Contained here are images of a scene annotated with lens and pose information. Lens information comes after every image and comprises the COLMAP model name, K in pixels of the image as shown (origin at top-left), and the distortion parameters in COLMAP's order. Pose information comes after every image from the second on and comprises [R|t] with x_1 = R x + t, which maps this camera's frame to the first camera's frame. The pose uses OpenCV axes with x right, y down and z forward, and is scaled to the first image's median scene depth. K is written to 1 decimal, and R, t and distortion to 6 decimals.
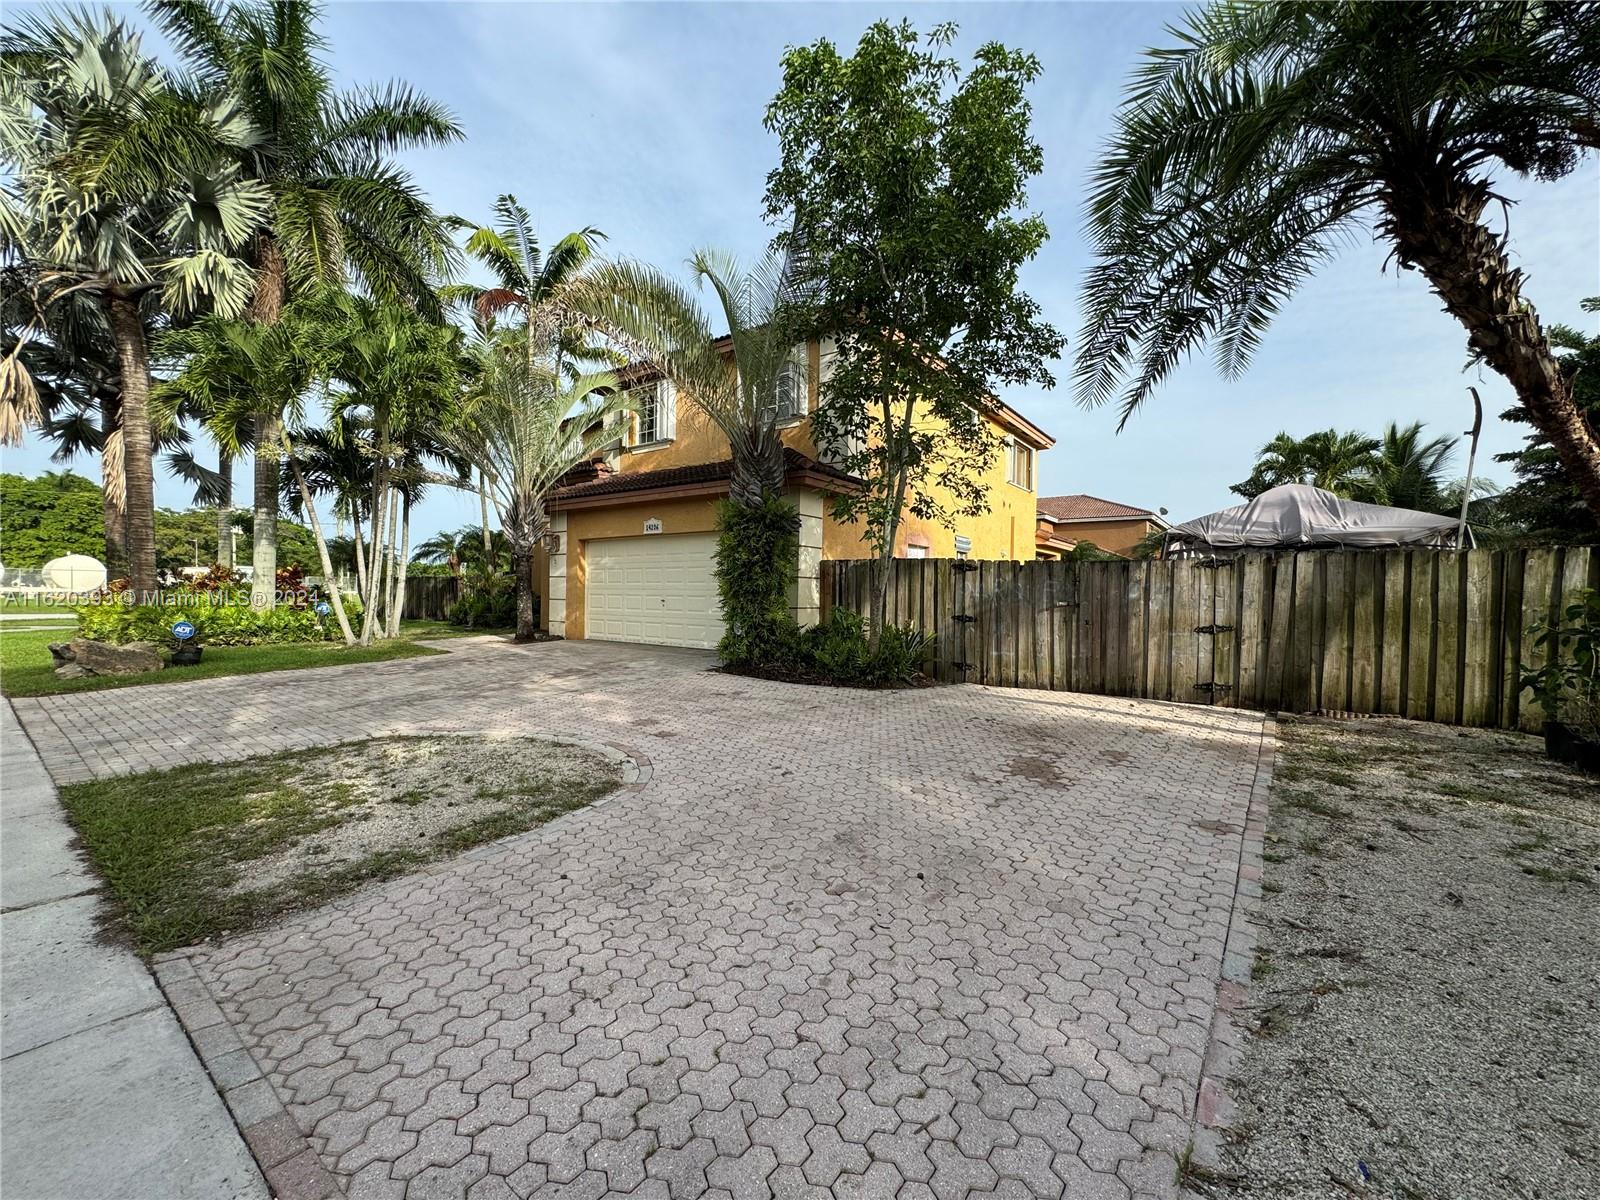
lens RADIAL K [[636.9, 0, 801.1], [0, 636.9, 604.5], [0, 0, 1]] dist [-0.001107, 0.000255]
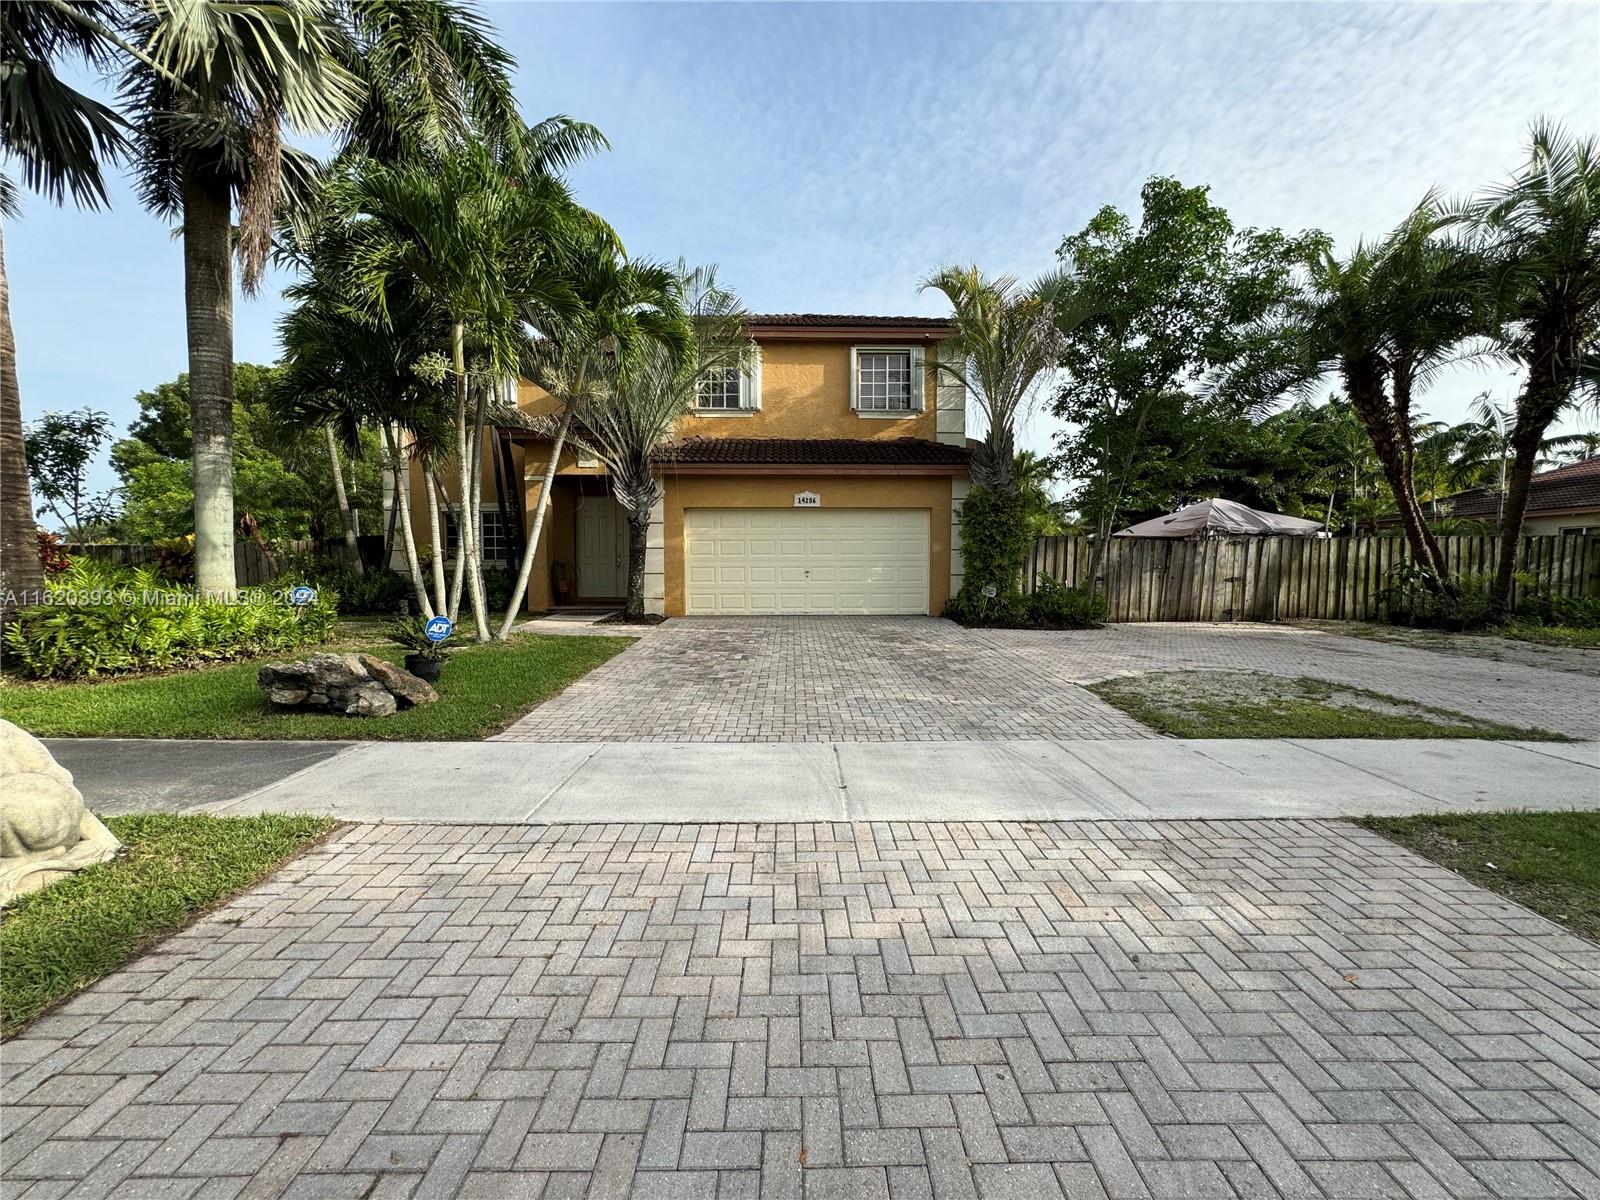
lens RADIAL K [[636.9, 0, 799.8], [0, 636.9, 600.3], [0, 0, 1]] dist [-0.001107, 0.000255]
pose [[0.799007, -0.048187, 0.599388, -1.188792], [0.021769, 0.998449, 0.051250, -0.017761], [-0.600927, -0.027901, 0.798816, 0.251079]]
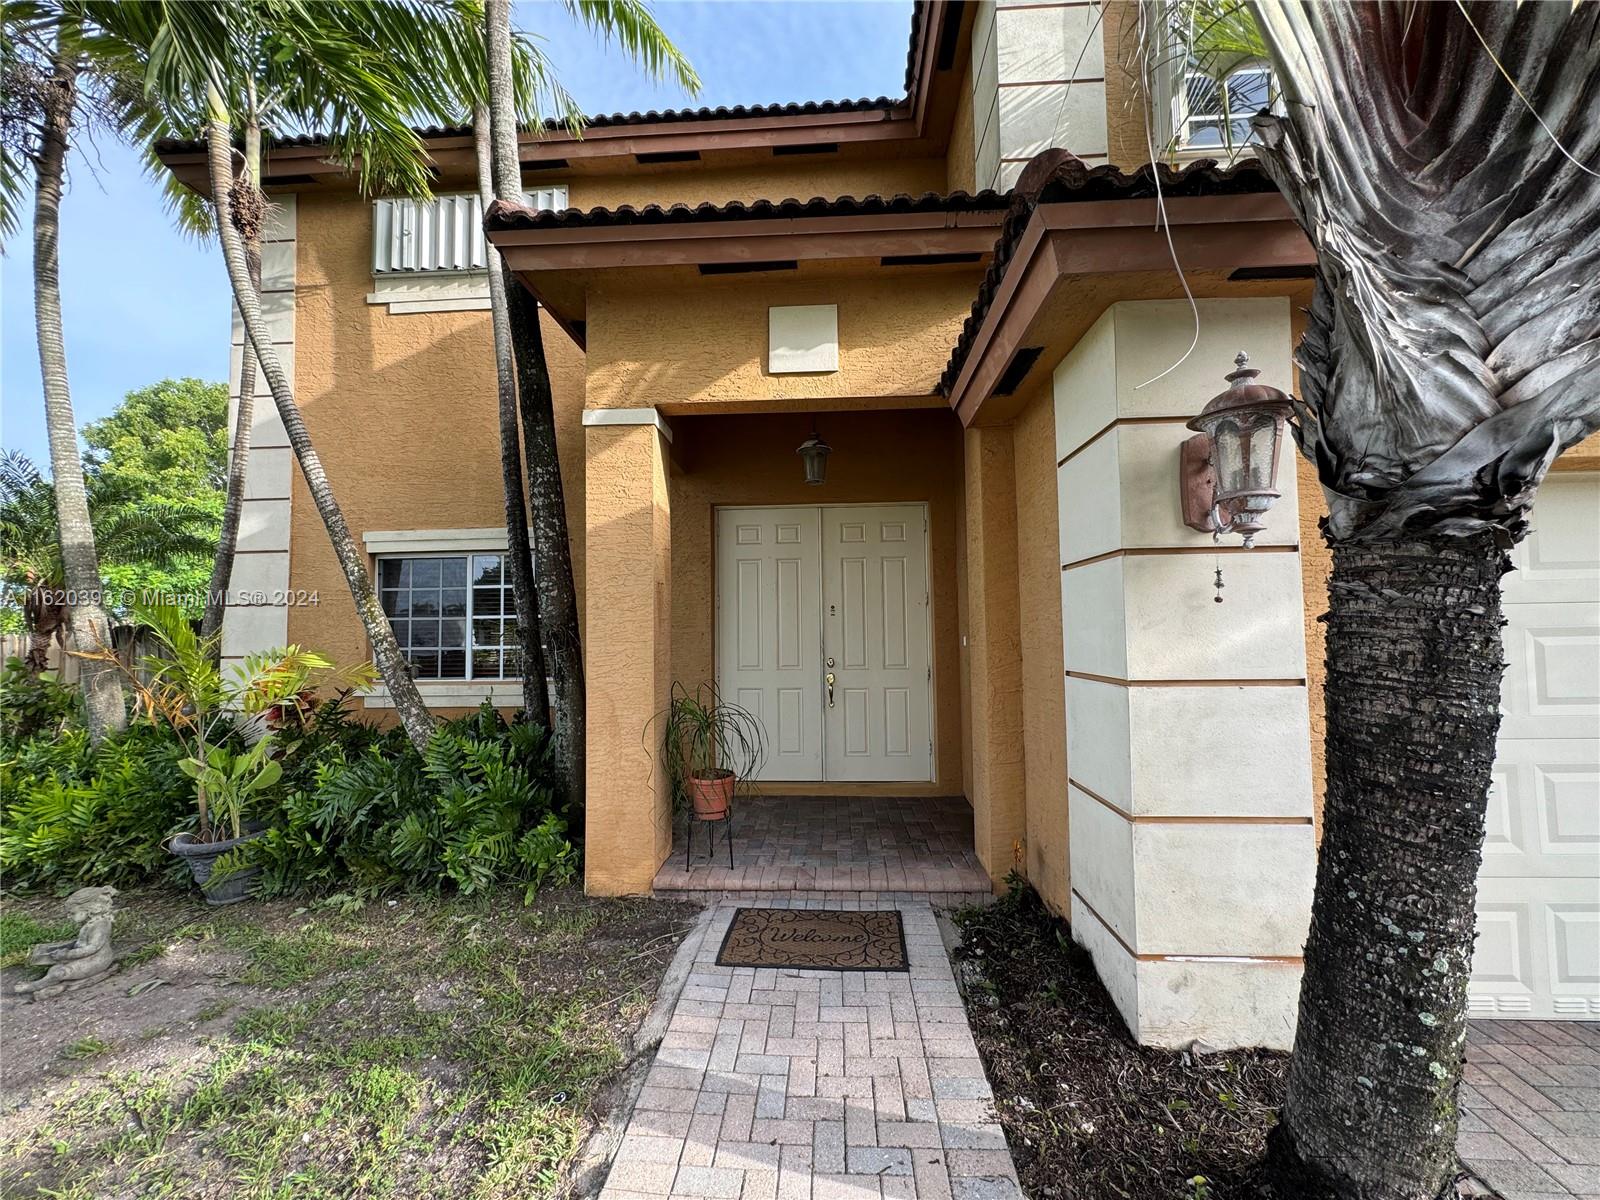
lens RADIAL K [[636.9, 0, 802.5], [0, 636.9, 596.7], [0, 0, 1]] dist [-0.001107, 0.000255]
pose [[0.836771, 0.002392, 0.547549, -0.894745], [0.033144, 0.997936, -0.055010, -0.094375], [-0.546550, 0.064179, 0.834964, 1.463635]]
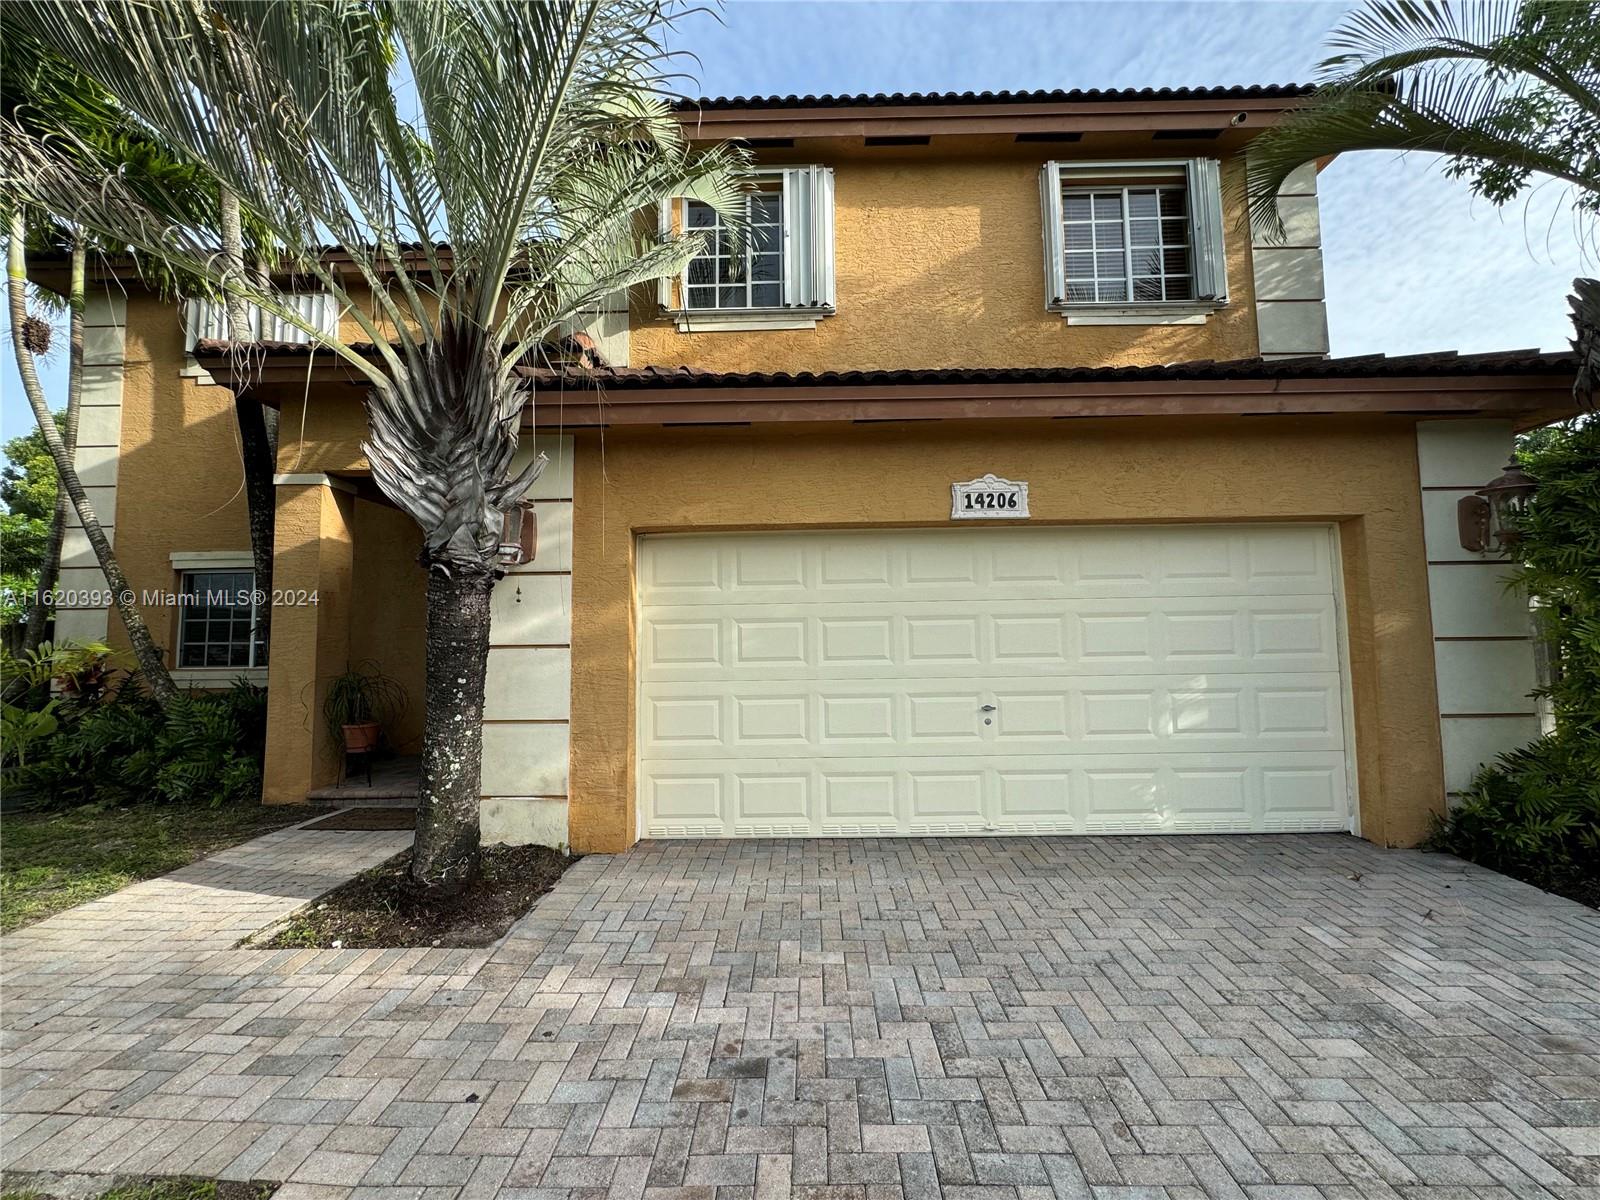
lens RADIAL K [[636.9, 0, 802.8], [0, 636.9, 598.5], [0, 0, 1]] dist [-0.001107, 0.000255]
pose [[0.815745, 0.017892, 0.578135, -0.710372], [0.030897, 0.996747, -0.074443, -0.061100], [-0.577586, 0.078589, 0.812538, 1.072073]]
